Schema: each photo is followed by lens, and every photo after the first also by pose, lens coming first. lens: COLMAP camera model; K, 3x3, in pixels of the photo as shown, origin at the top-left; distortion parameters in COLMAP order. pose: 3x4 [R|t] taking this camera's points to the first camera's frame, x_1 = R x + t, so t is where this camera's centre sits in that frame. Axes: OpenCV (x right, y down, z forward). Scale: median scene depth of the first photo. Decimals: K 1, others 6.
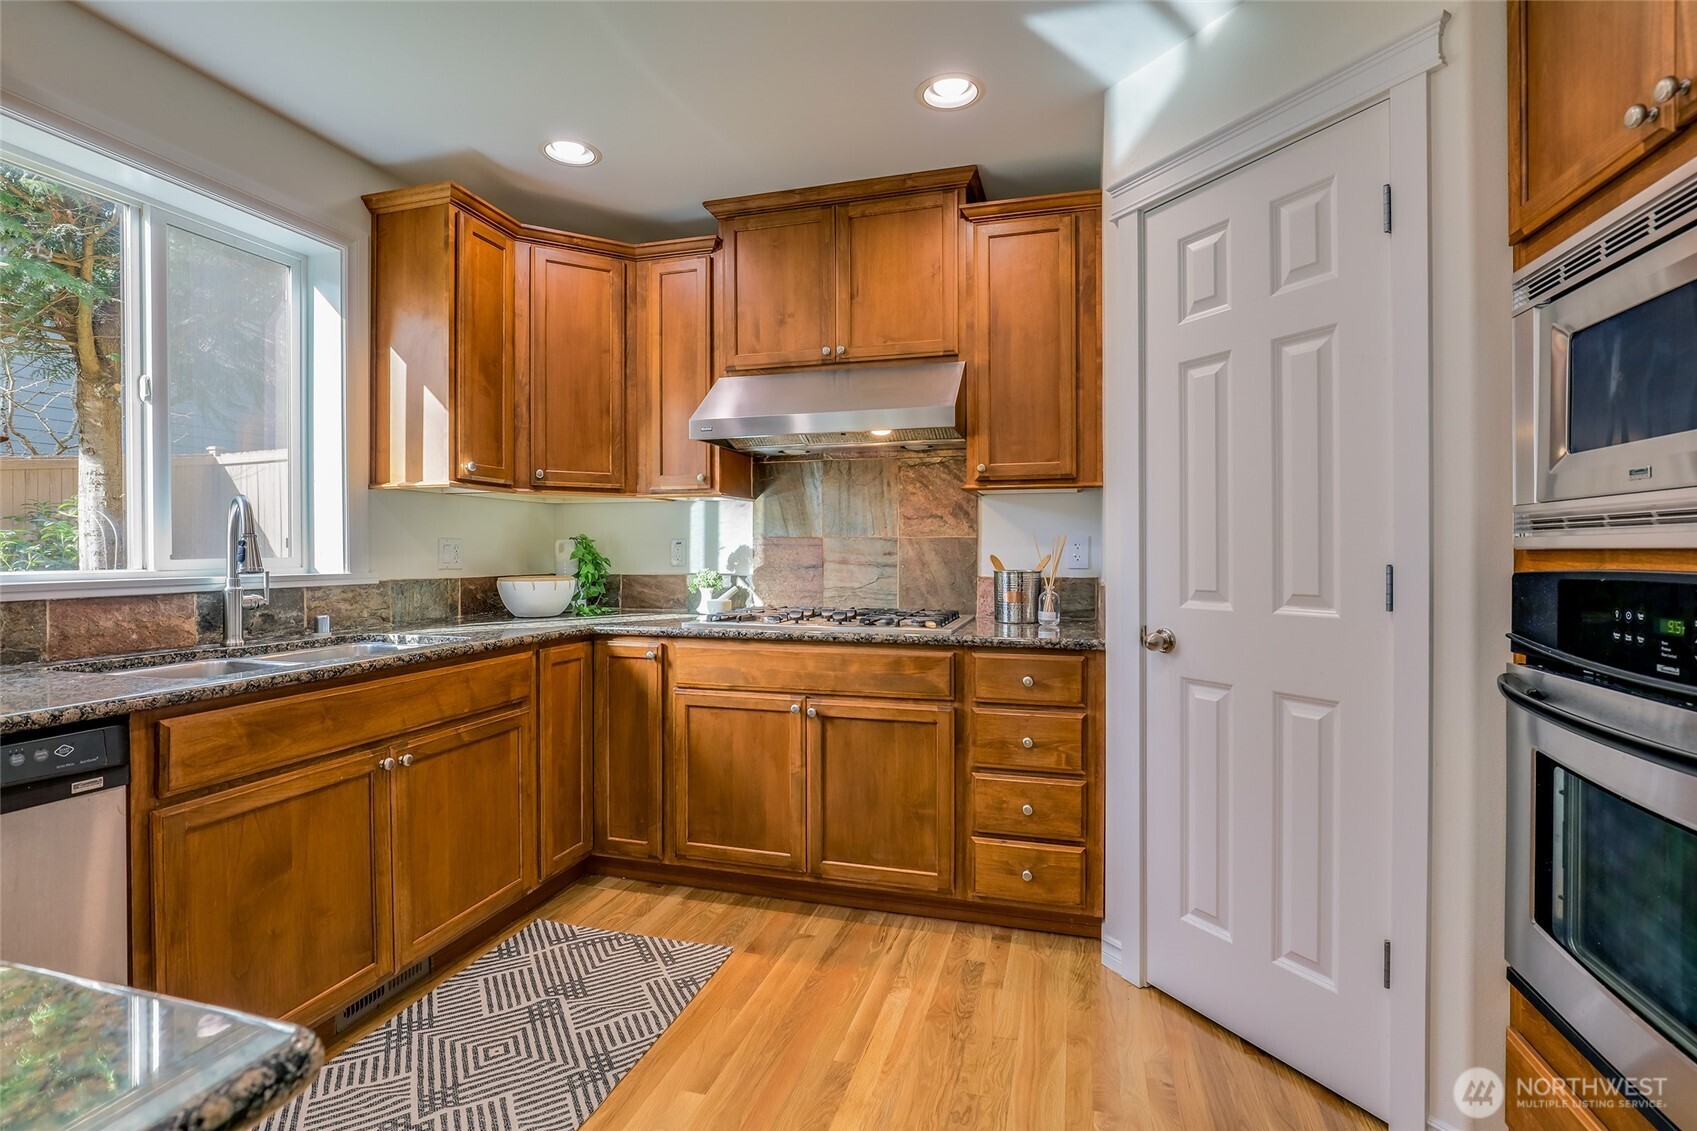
lens RADIAL K [[773.9, 0, 872.0], [0, 773.9, 554.6], [0, 0, 1]] dist [-0.015029, 0.000332]
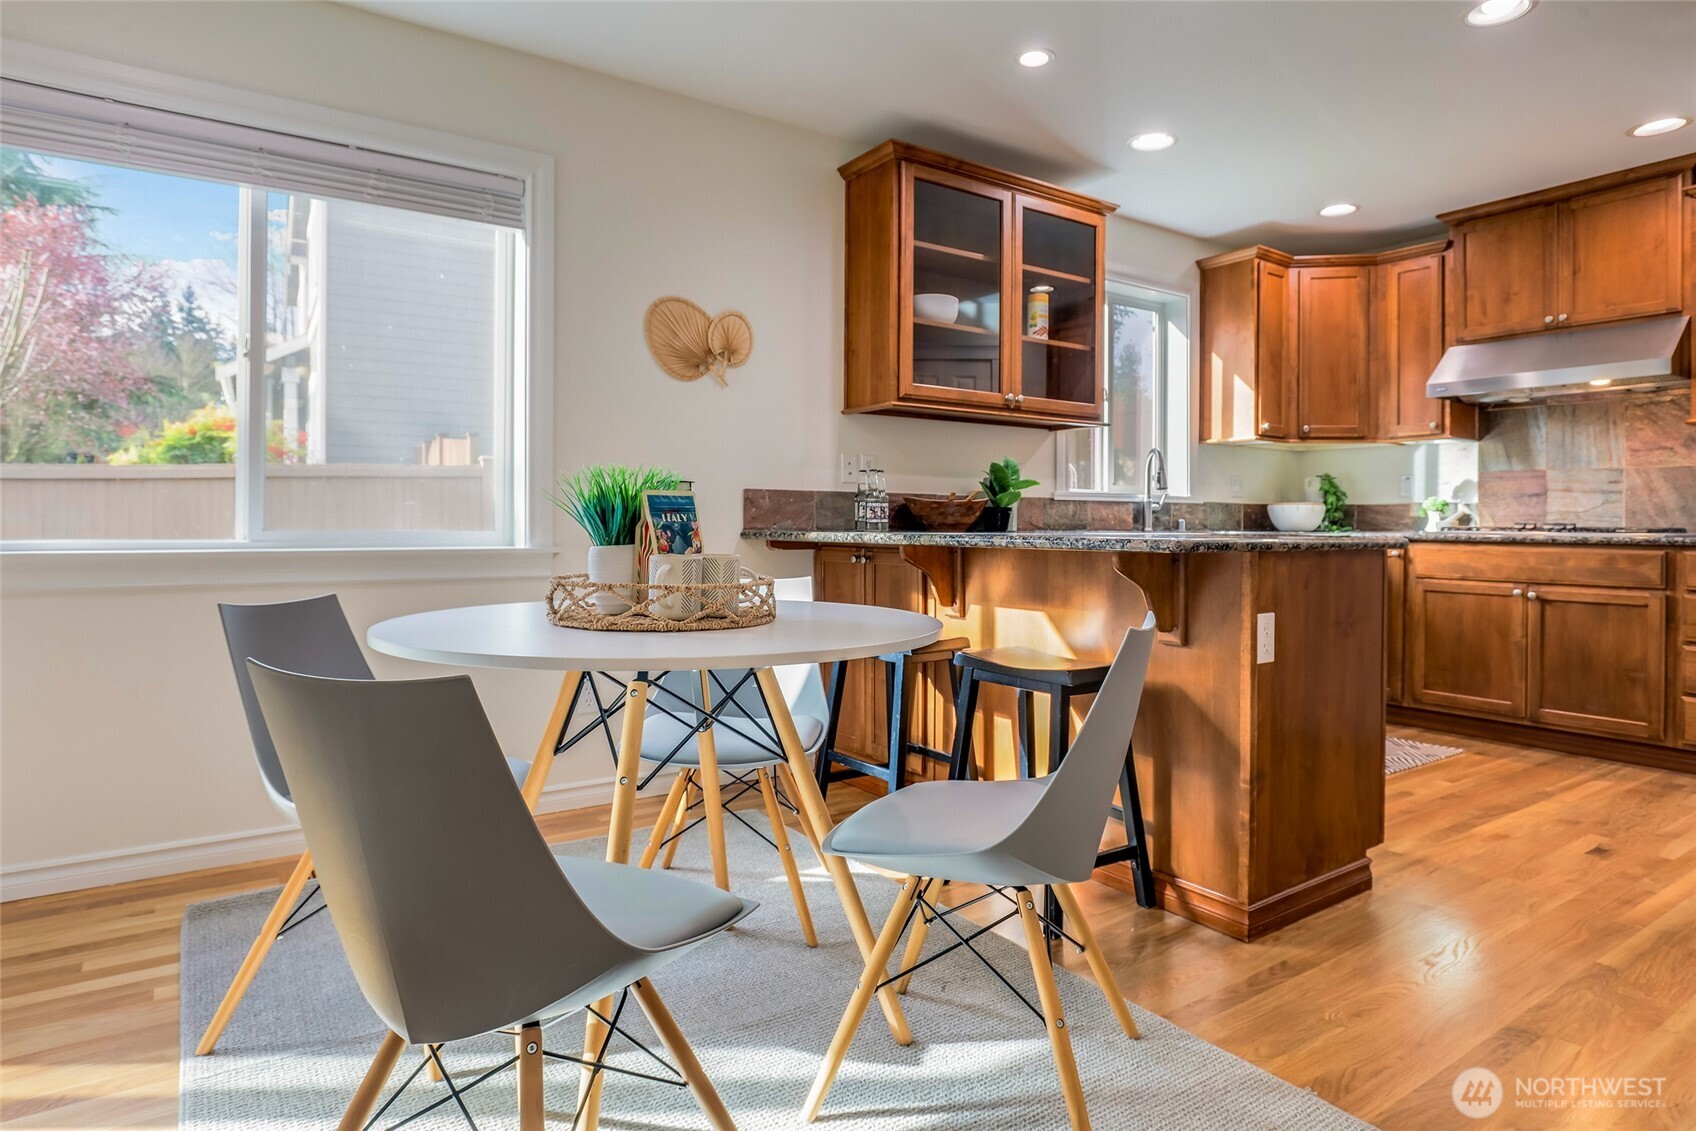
lens RADIAL K [[972.8, 0, 845.7], [0, 972.8, 521.7], [0, 0, 1]] dist [-0.022469, 0.003073]
pose [[0.760333, 0.007679, -0.649488, 0.095516], [-0.012934, 0.999911, -0.003320, 0.092414], [0.649405, 0.010924, 0.760364, -1.000330]]
